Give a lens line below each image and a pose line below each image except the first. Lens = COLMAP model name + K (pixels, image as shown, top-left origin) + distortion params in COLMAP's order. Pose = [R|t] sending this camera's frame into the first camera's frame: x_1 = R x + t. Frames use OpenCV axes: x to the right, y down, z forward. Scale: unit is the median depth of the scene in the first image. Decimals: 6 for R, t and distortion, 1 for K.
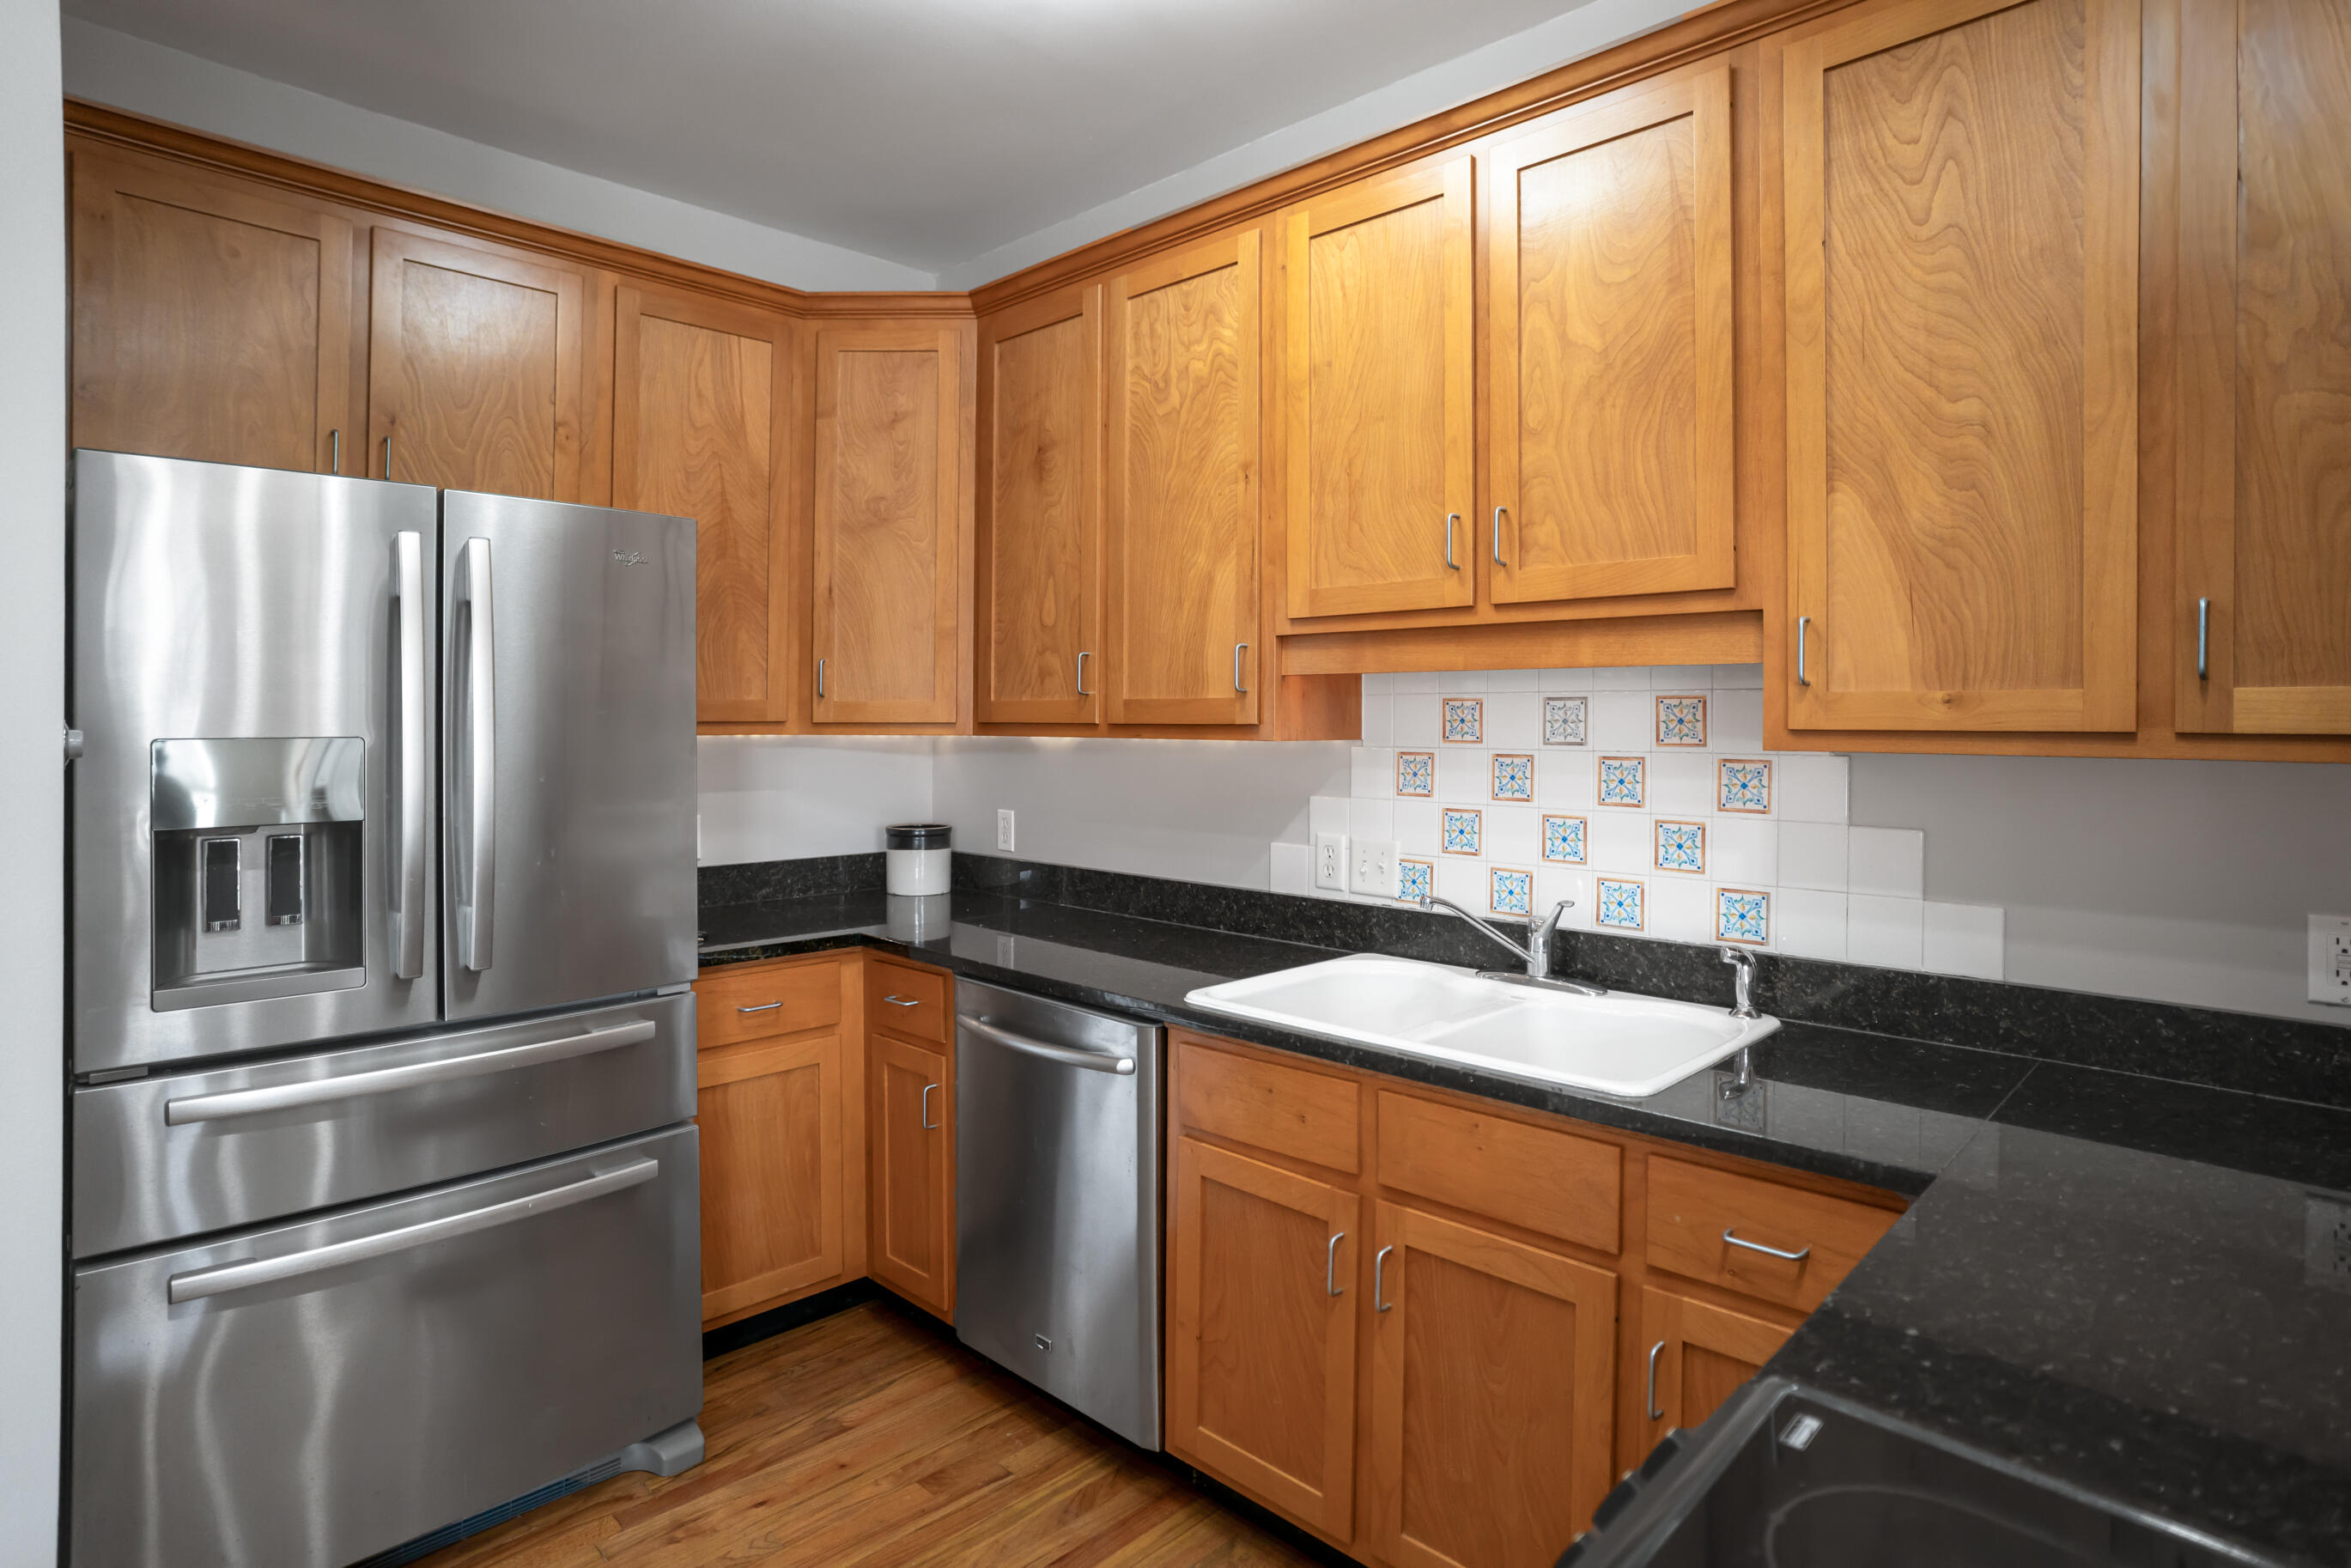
lens RADIAL K [[1283.0, 0, 1174.4], [0, 1283.0, 727.6], [0, 0, 1]] dist [-0.078207, 0.049161]
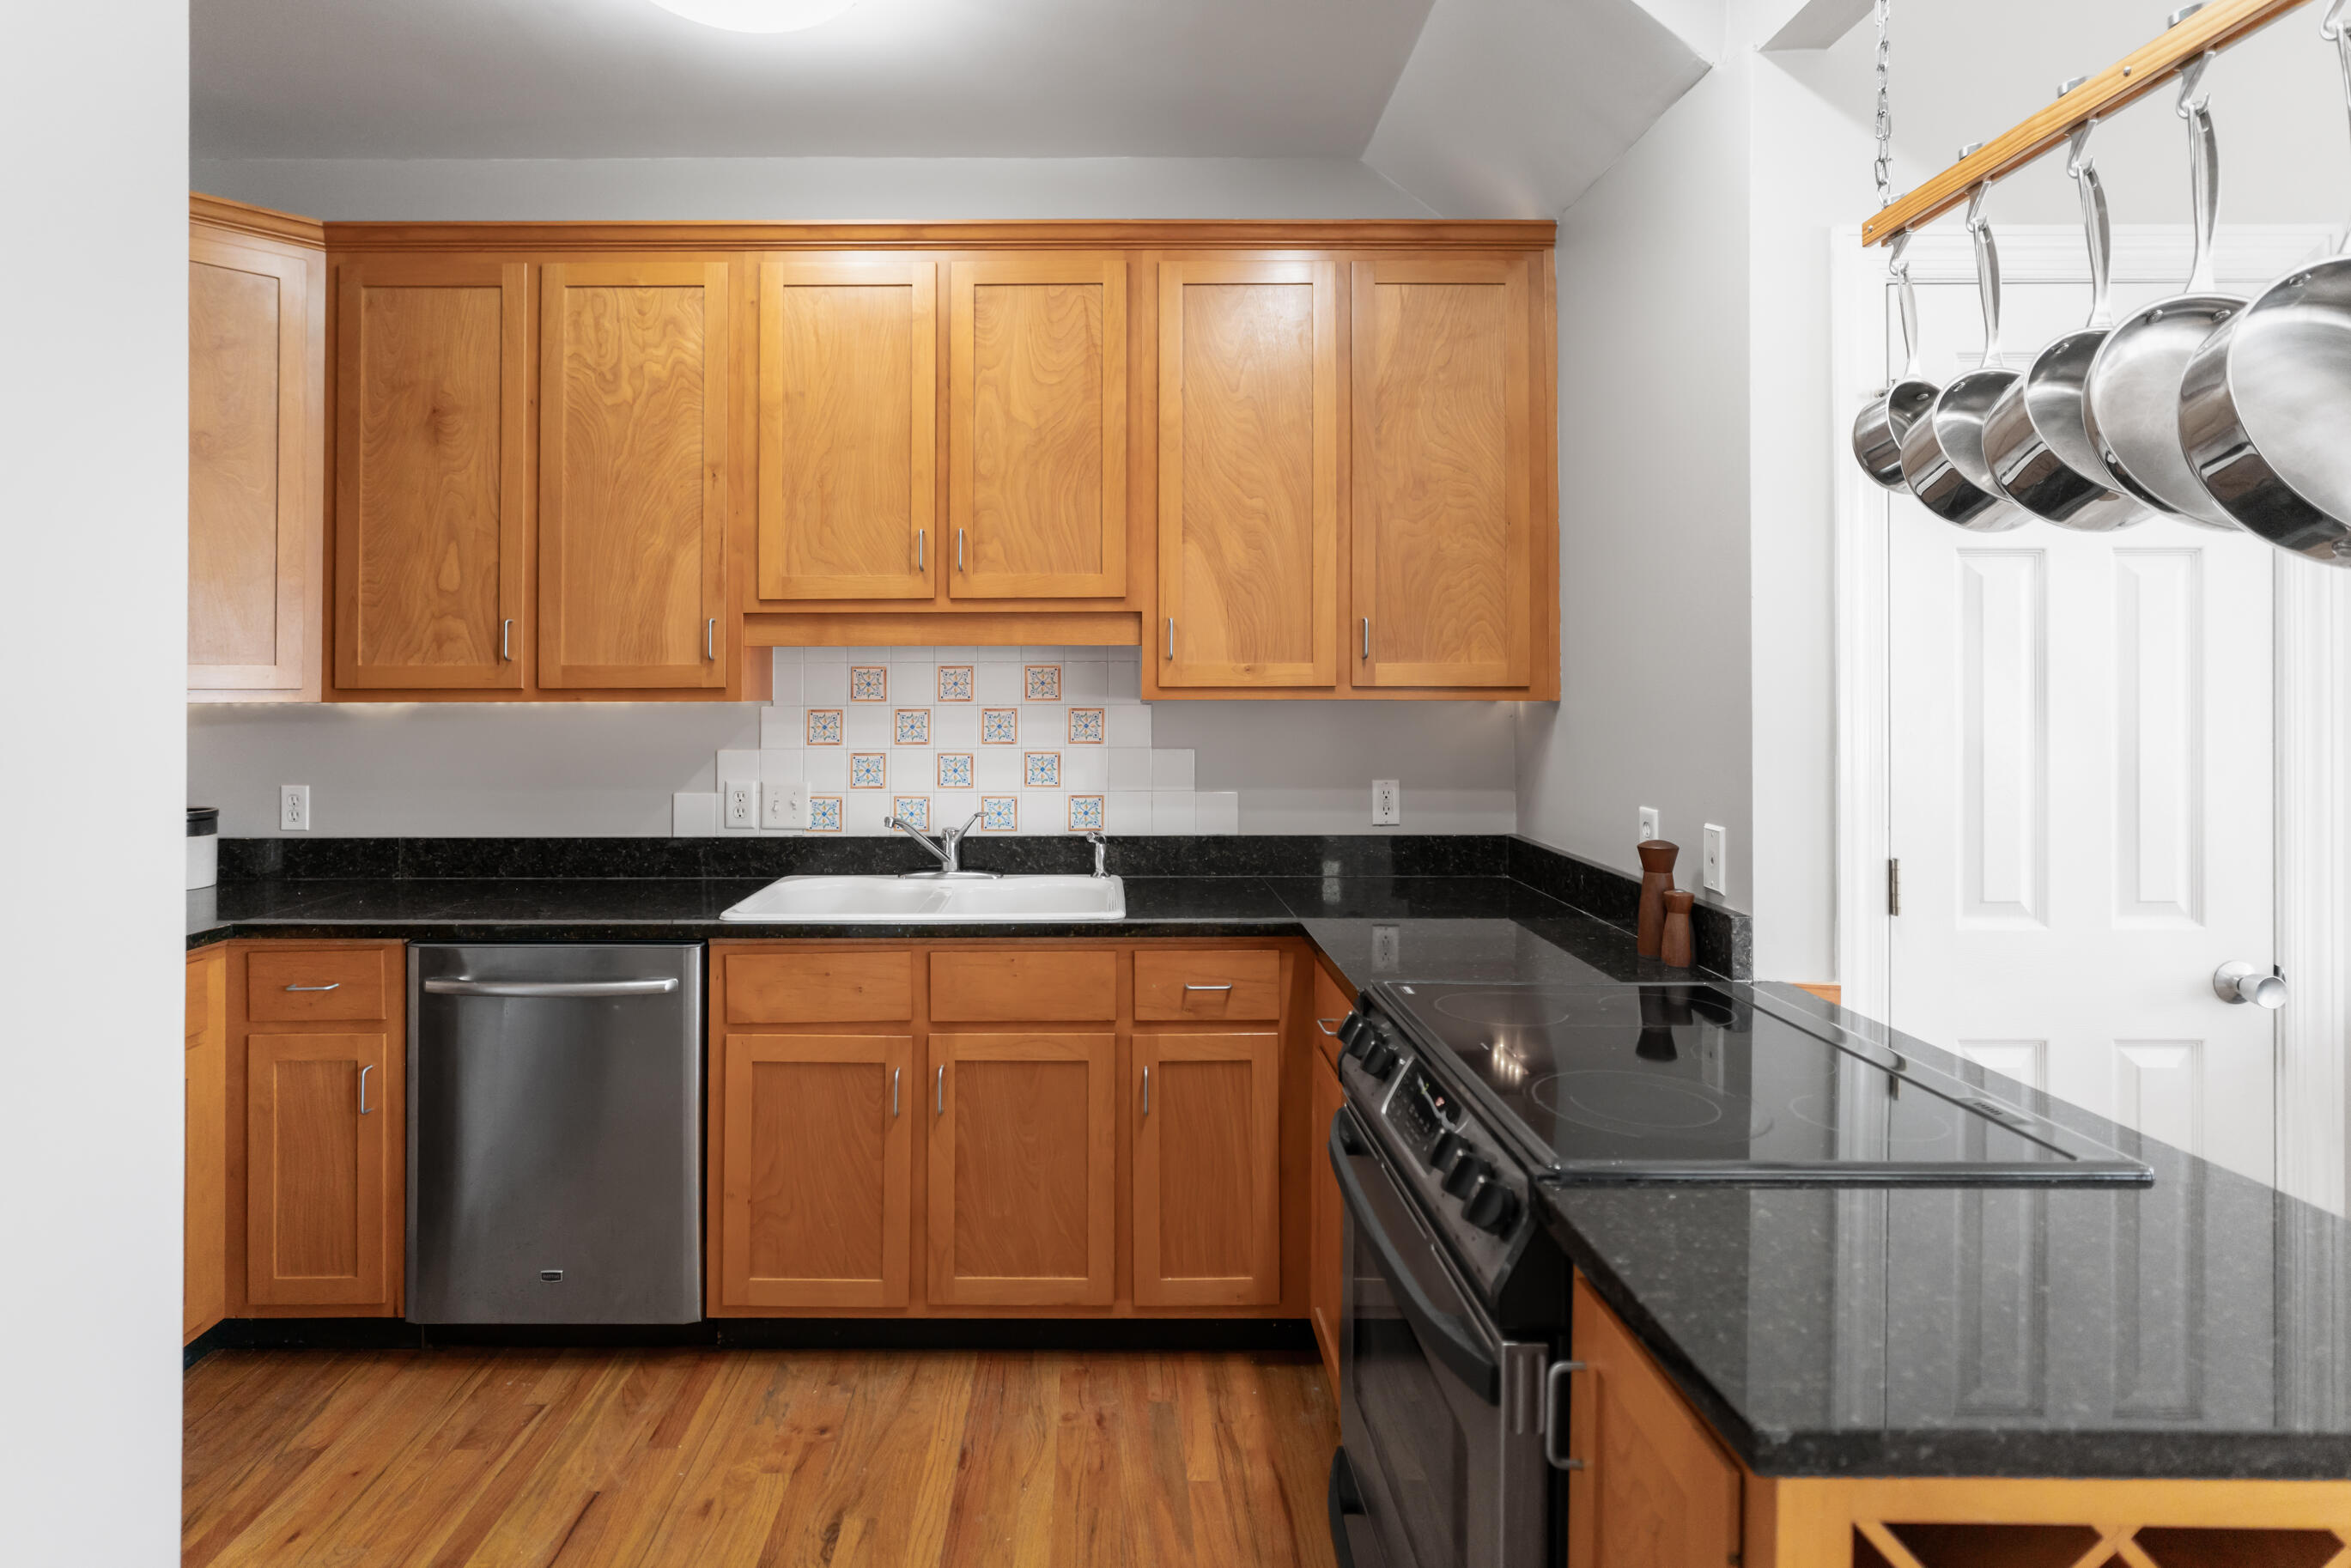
lens RADIAL K [[1234.3, 0, 1171.1], [0, 1234.3, 705.0], [0, 0, 1]] dist [0.001038, 0.000249]
pose [[0.700676, -0.014761, 0.713327, -0.493578], [0.010306, 0.999891, 0.010568, 0.006320], [-0.713405, -0.000053, 0.700752, -0.093144]]
